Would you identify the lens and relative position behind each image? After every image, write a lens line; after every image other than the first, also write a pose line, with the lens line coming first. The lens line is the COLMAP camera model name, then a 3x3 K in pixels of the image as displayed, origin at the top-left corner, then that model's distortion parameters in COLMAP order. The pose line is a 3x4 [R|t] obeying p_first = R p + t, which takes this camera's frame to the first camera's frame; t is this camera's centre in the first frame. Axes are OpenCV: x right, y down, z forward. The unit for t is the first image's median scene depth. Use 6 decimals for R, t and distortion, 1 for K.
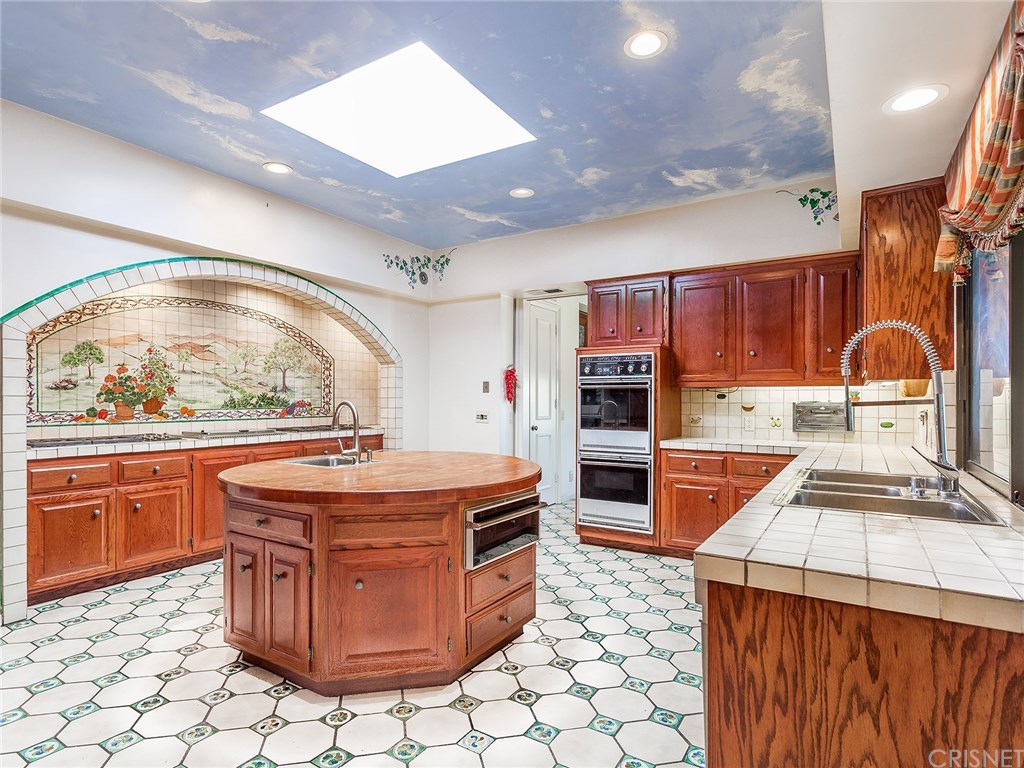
lens RADIAL K [[550.8, 0, 510.9], [0, 550.8, 392.5], [0, 0, 1]] dist [0.000983, -0.000774]
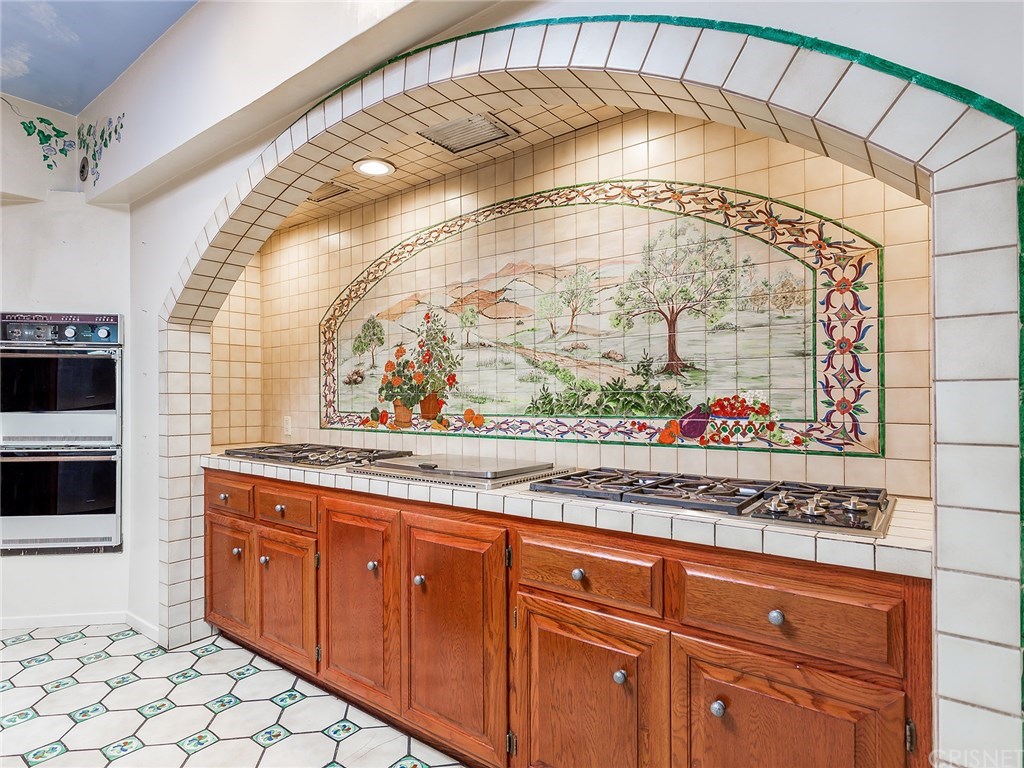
lens RADIAL K [[550.8, 0, 511.4], [0, 550.8, 393.1], [0, 0, 1]] dist [0.000983, -0.000774]
pose [[-0.087063, -0.007779, -0.996172, -0.045561], [0.016723, 0.999817, -0.009269, 0.015125], [0.996062, -0.017466, -0.086917, 1.061206]]
